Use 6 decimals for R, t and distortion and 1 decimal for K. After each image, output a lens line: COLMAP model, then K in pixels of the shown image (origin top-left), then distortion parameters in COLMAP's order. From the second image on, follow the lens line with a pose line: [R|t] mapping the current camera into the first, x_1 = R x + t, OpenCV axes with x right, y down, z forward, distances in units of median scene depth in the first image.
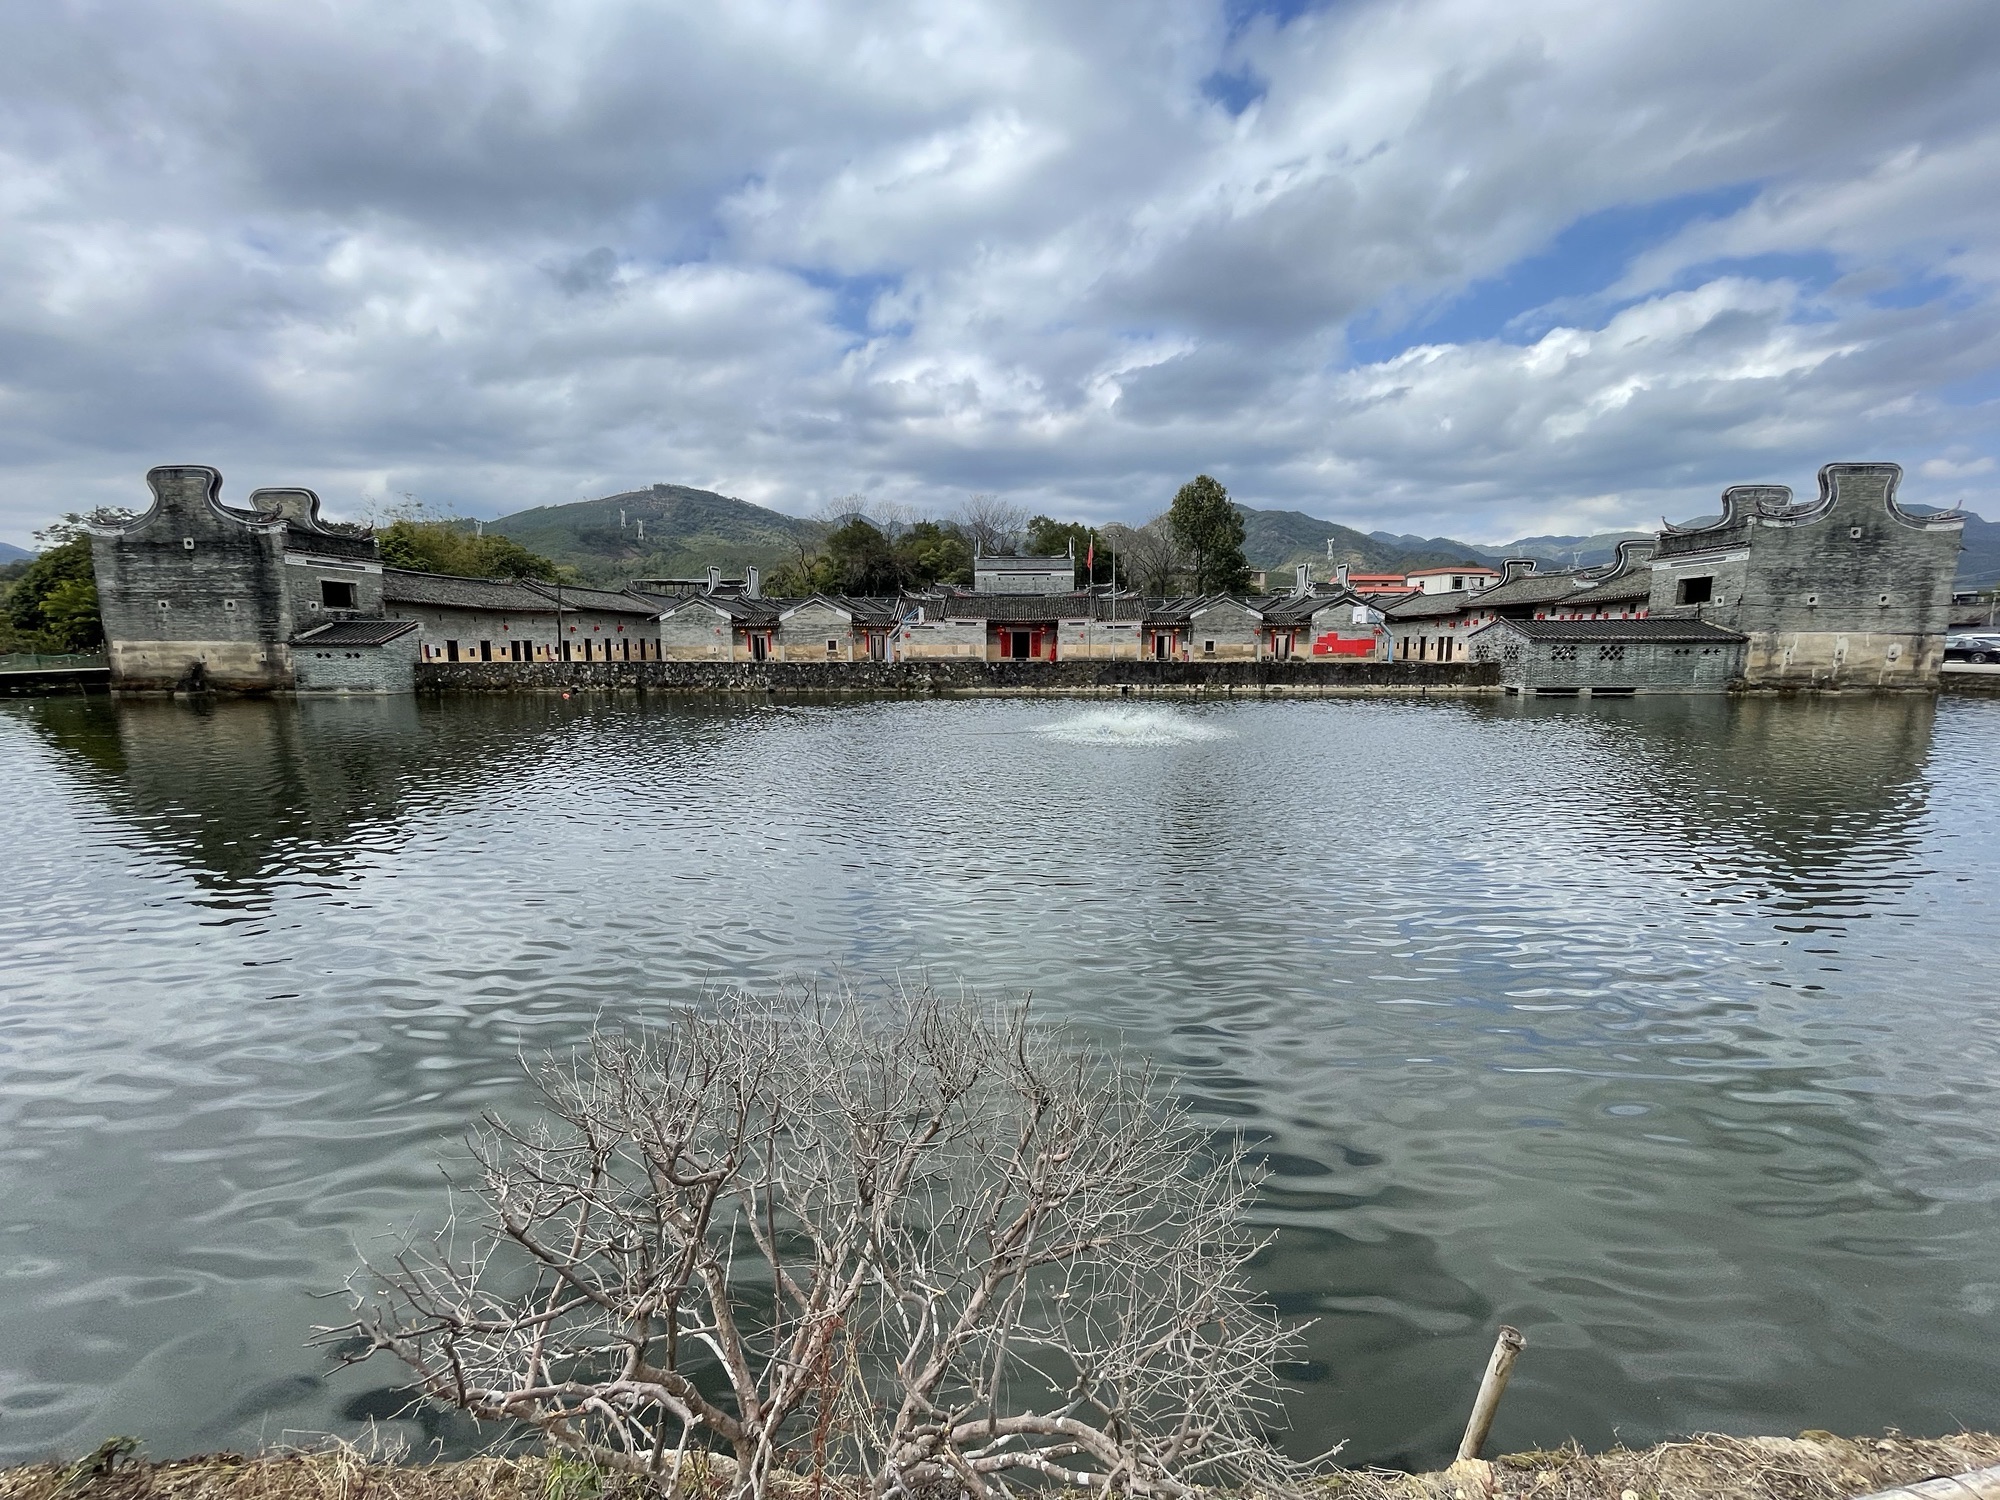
lens RADIAL K [[808.4, 0, 1000.0], [0, 808.4, 750.0], [0, 0, 1]] dist [0.000052, -0.000339]
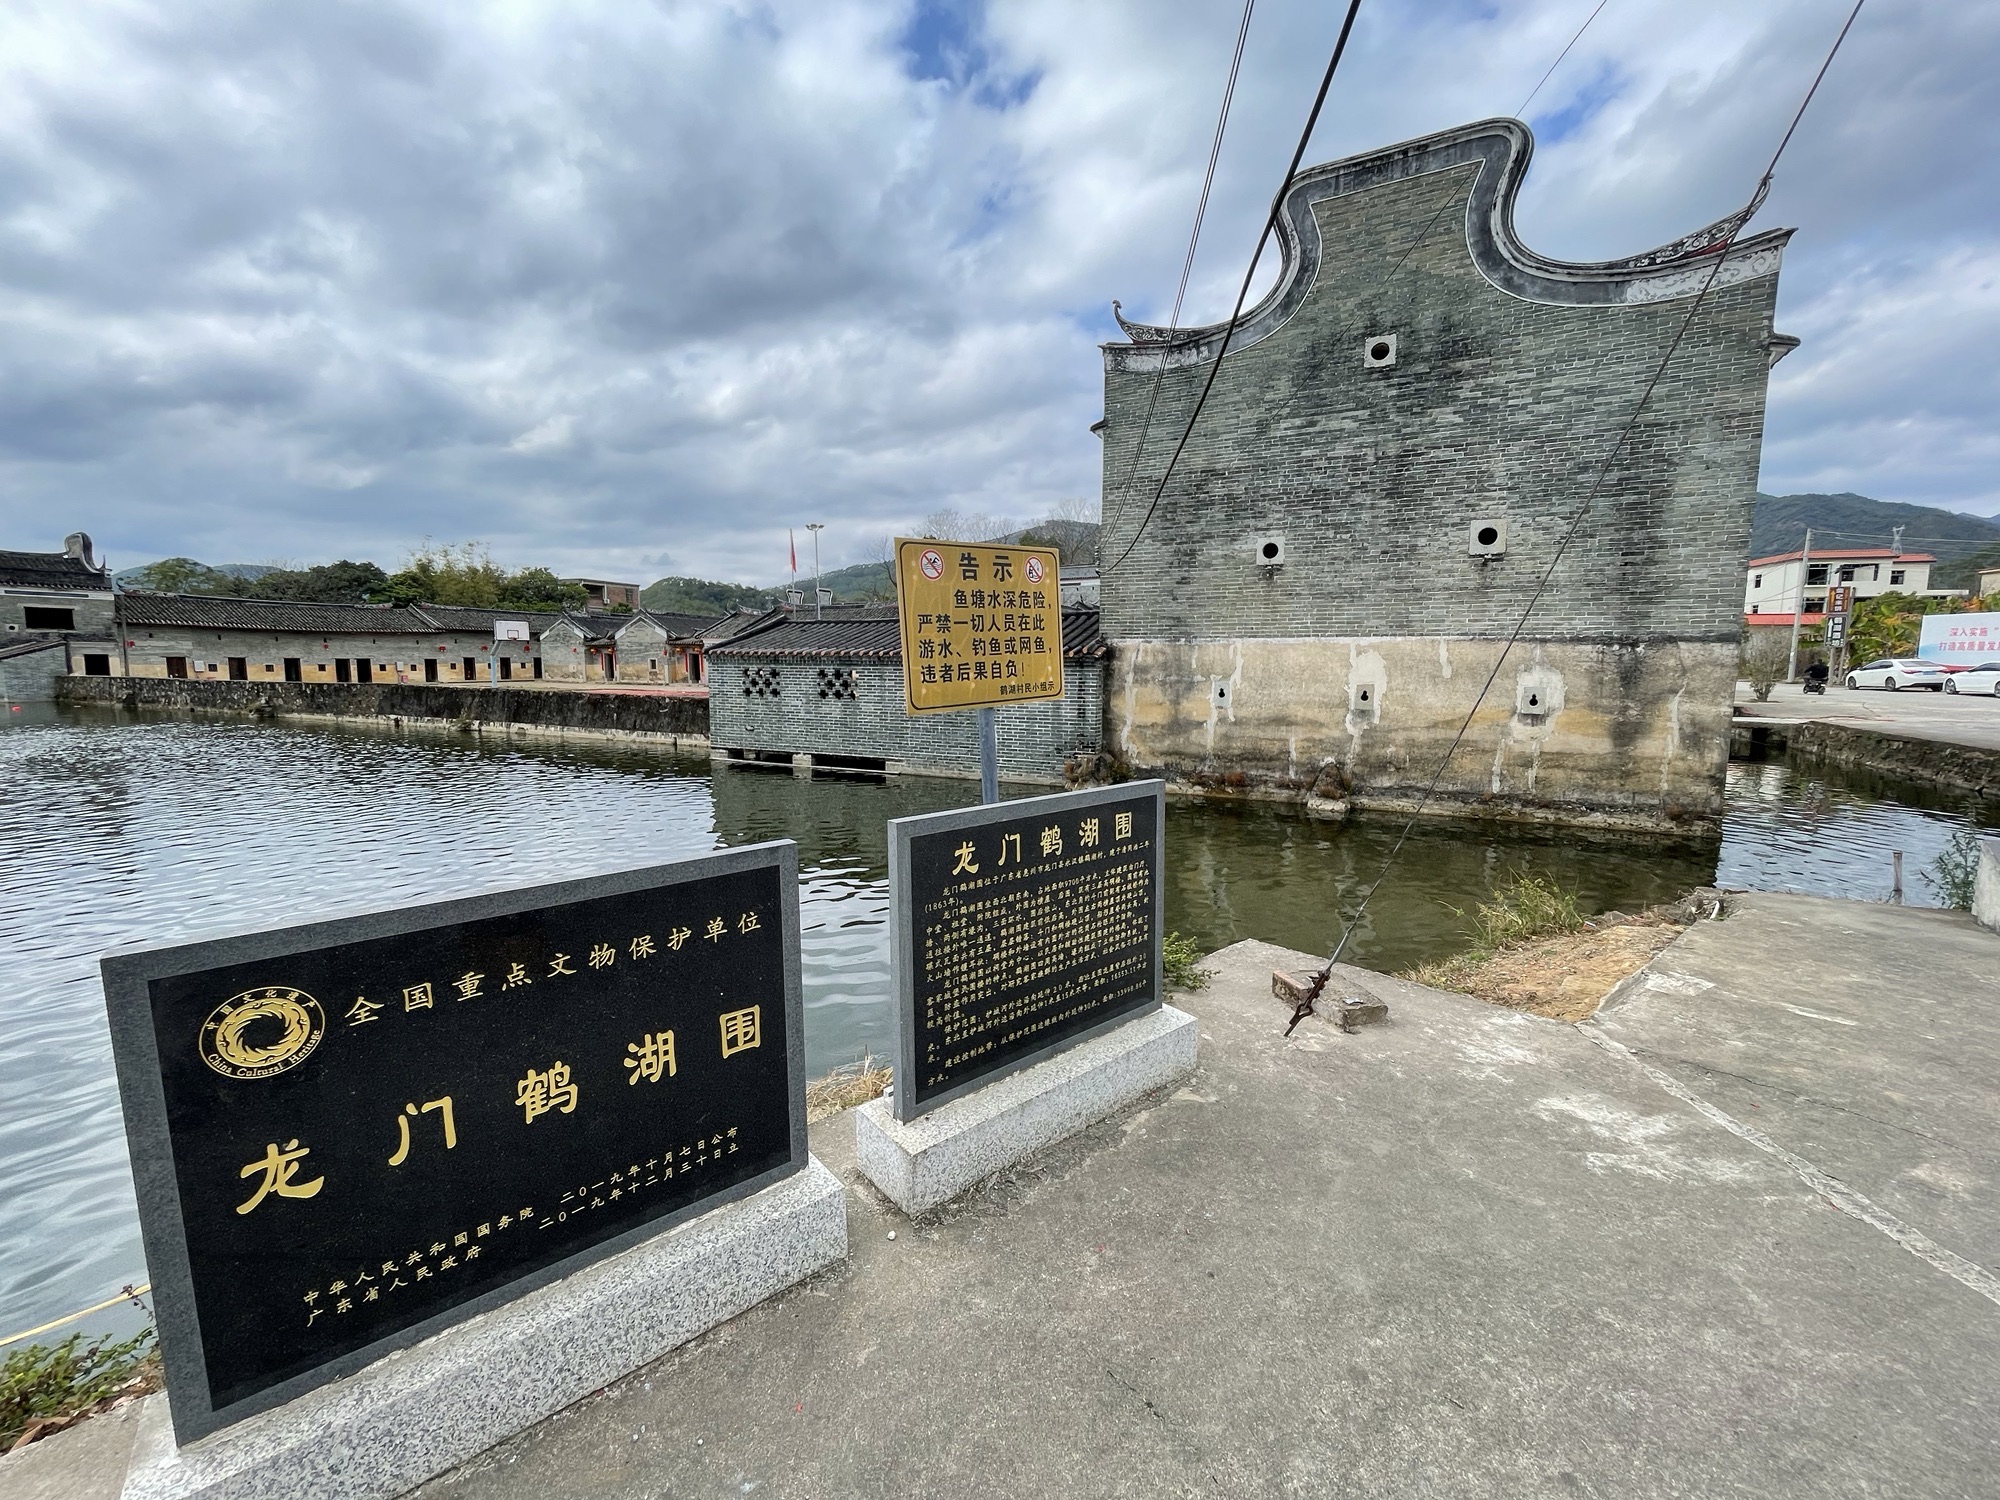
lens RADIAL K [[809.6, 0, 1000.0], [0, 809.6, 750.0], [0, 0, 1]] dist [-0.017463, 0.010871]
pose [[0.896913, 0.052346, -0.439097, 1.047976], [-0.064849, 0.997804, -0.013512, -0.080441], [0.437425, 0.040594, 0.898338, 0.609674]]
